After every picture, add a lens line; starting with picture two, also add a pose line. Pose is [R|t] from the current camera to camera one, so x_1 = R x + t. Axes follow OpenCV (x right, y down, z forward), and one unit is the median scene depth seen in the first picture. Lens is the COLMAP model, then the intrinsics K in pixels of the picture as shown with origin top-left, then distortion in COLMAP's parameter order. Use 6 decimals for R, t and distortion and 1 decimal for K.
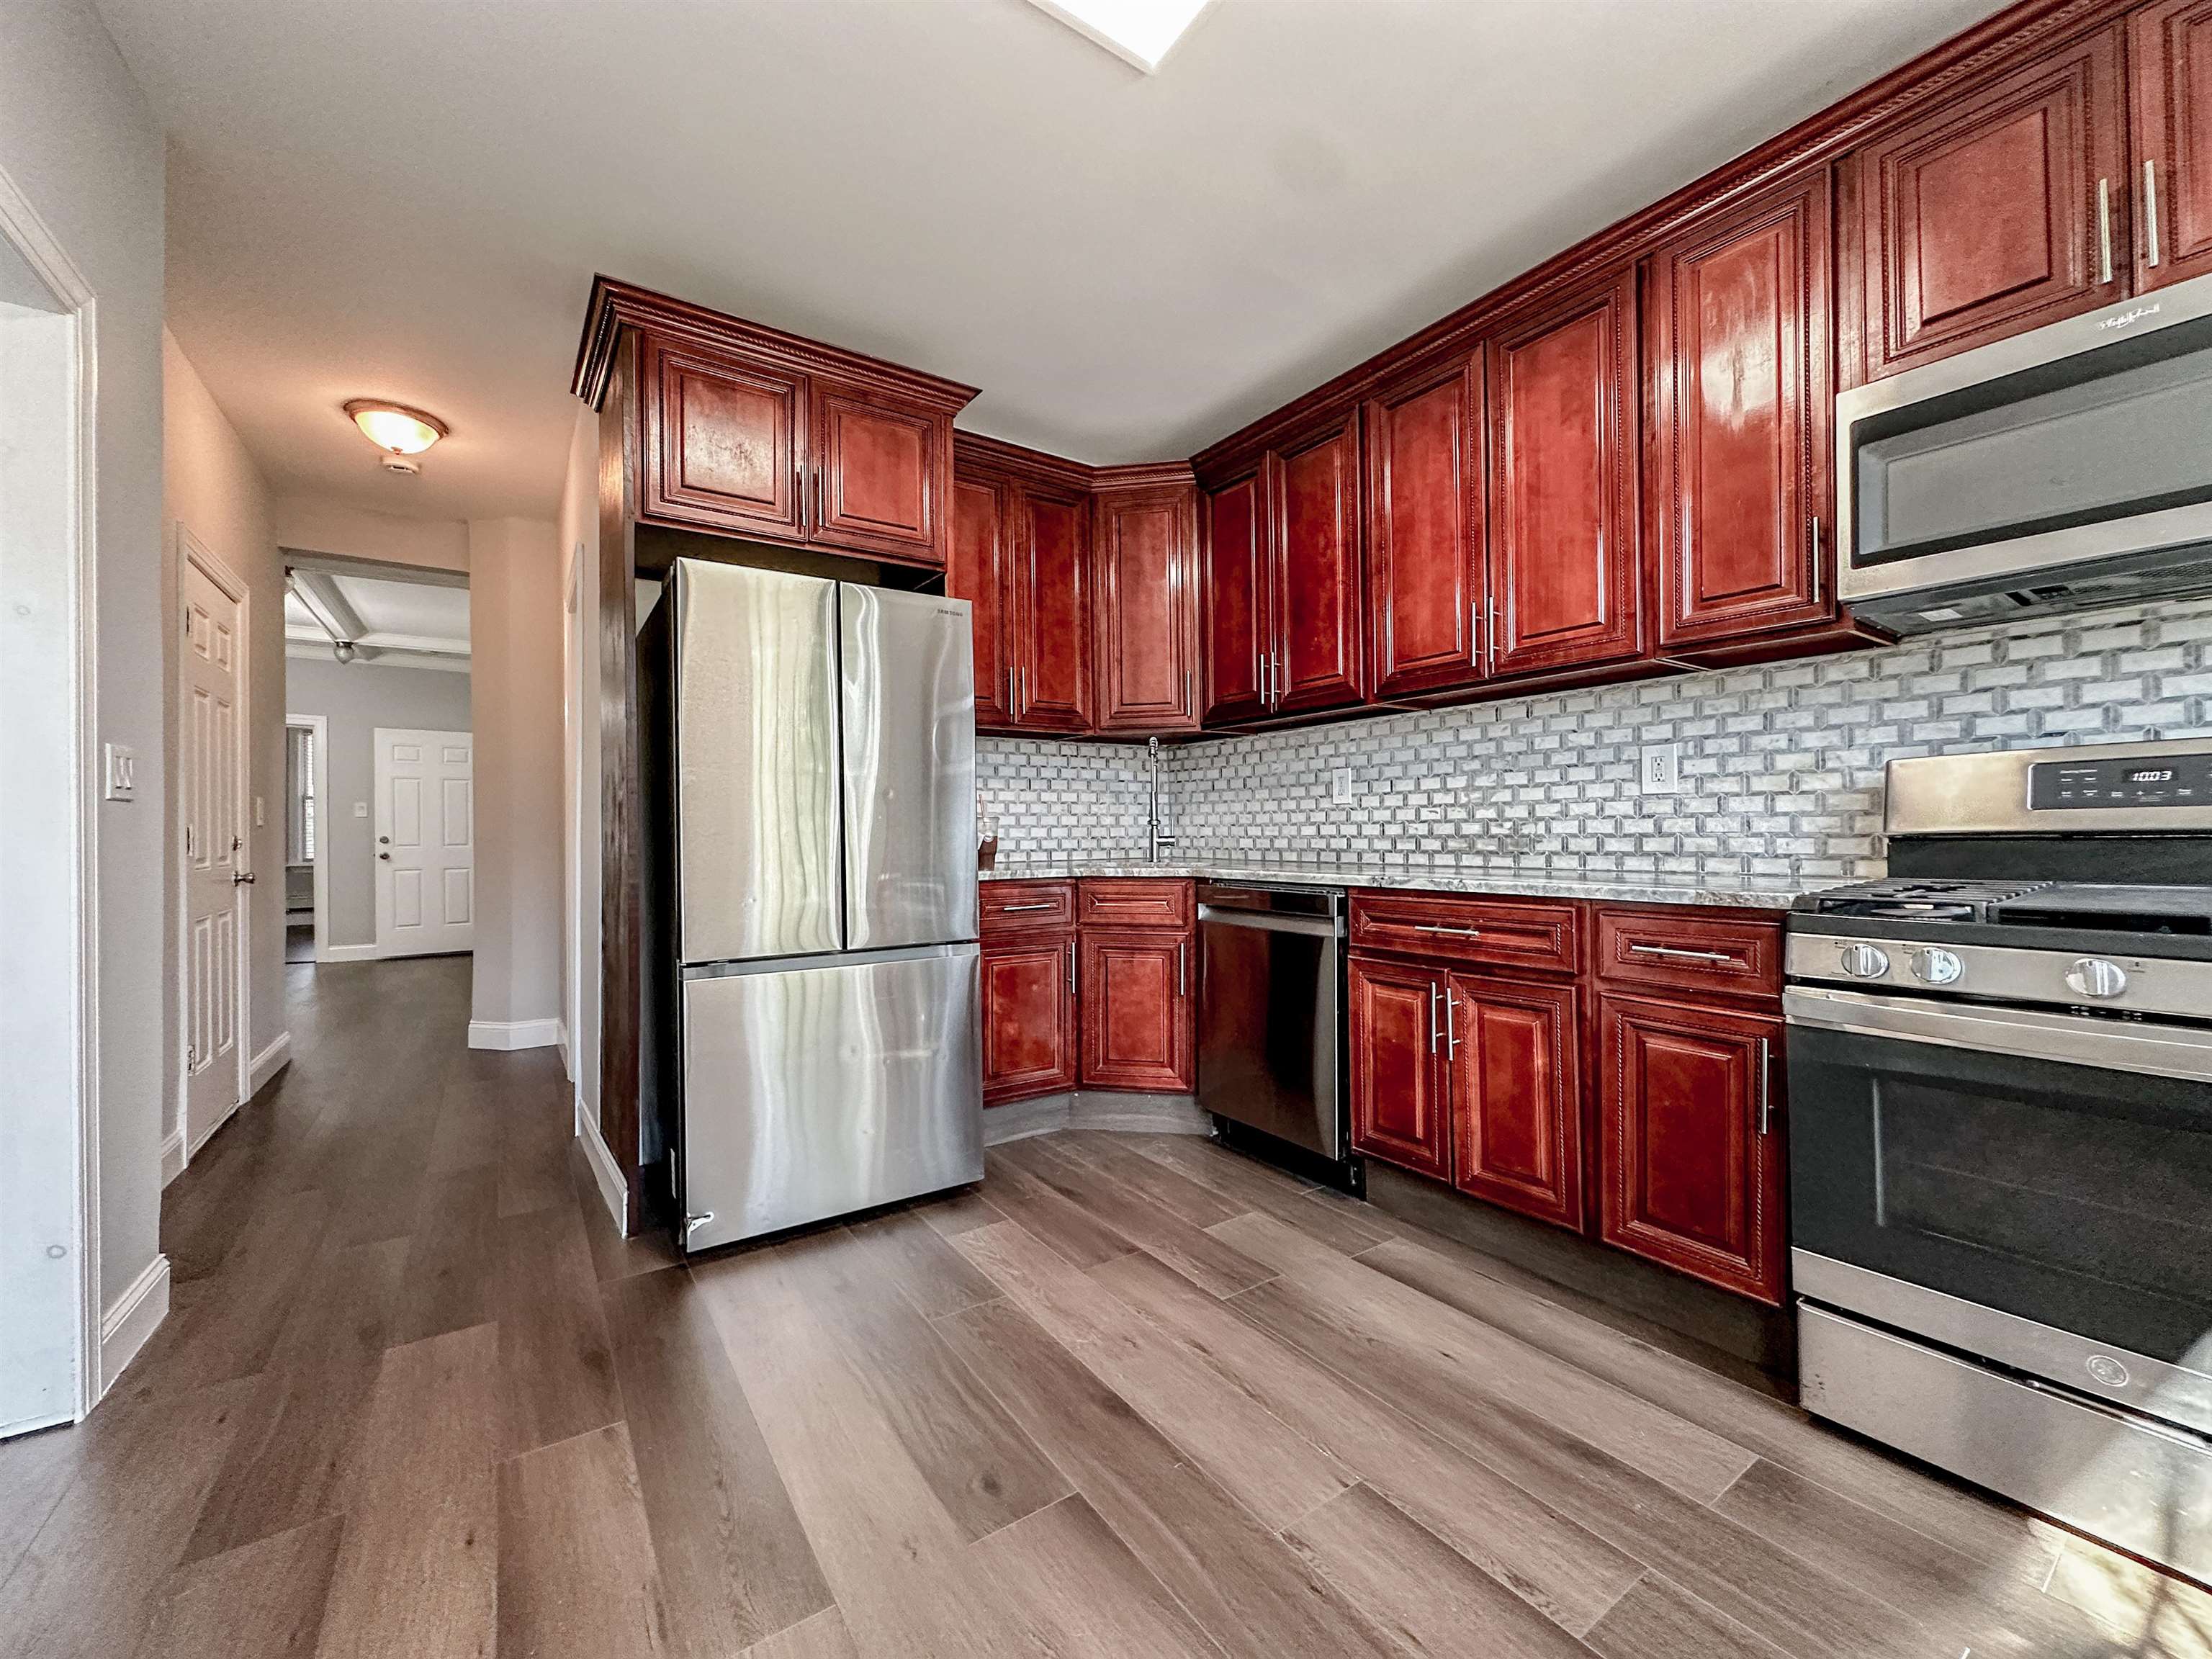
lens RADIAL K [[898.7, 0, 1100.3], [0, 898.7, 834.9], [0, 0, 1]] dist [0.002336, 0.000230]
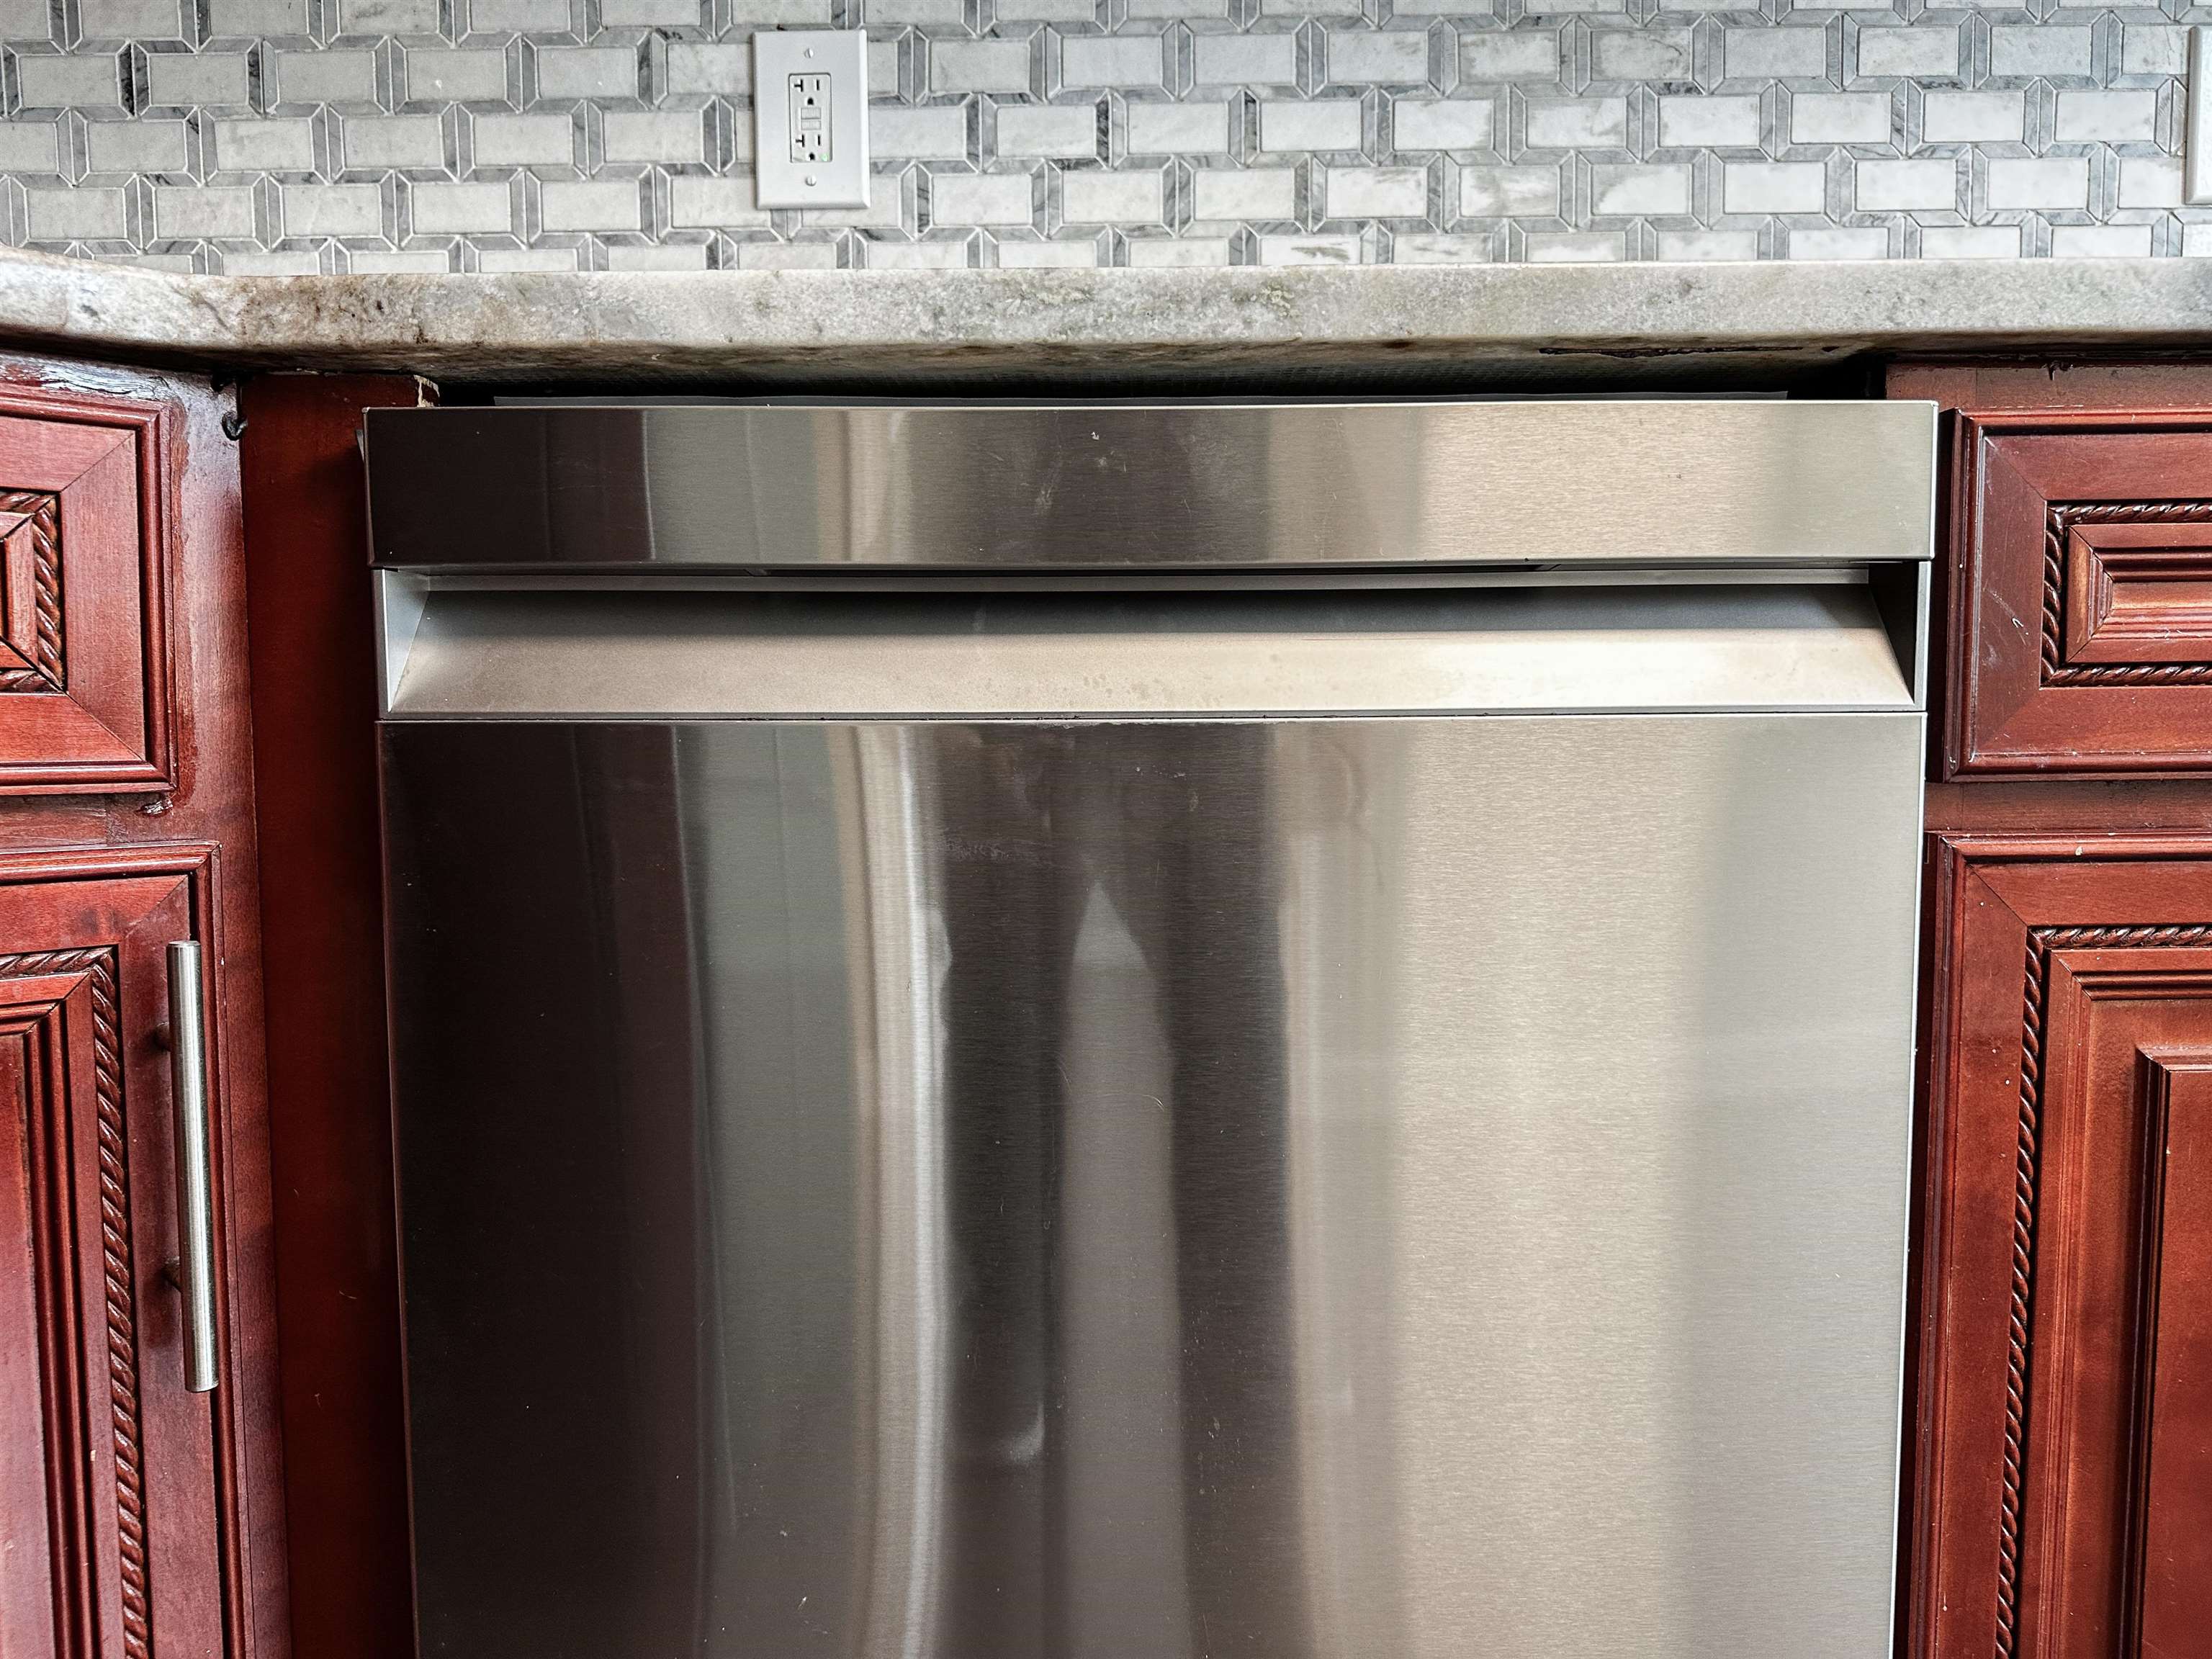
lens RADIAL K [[1562.0, 0, 1105.8], [0, 1562.0, 827.3], [0, 0, 1]] dist [-0.004381, -0.001289]
pose [[0.556042, -0.056820, 0.829210, -0.004789], [0.002001, 0.997749, 0.067027, 0.100713], [-0.831152, -0.035611, 0.554904, 0.859137]]
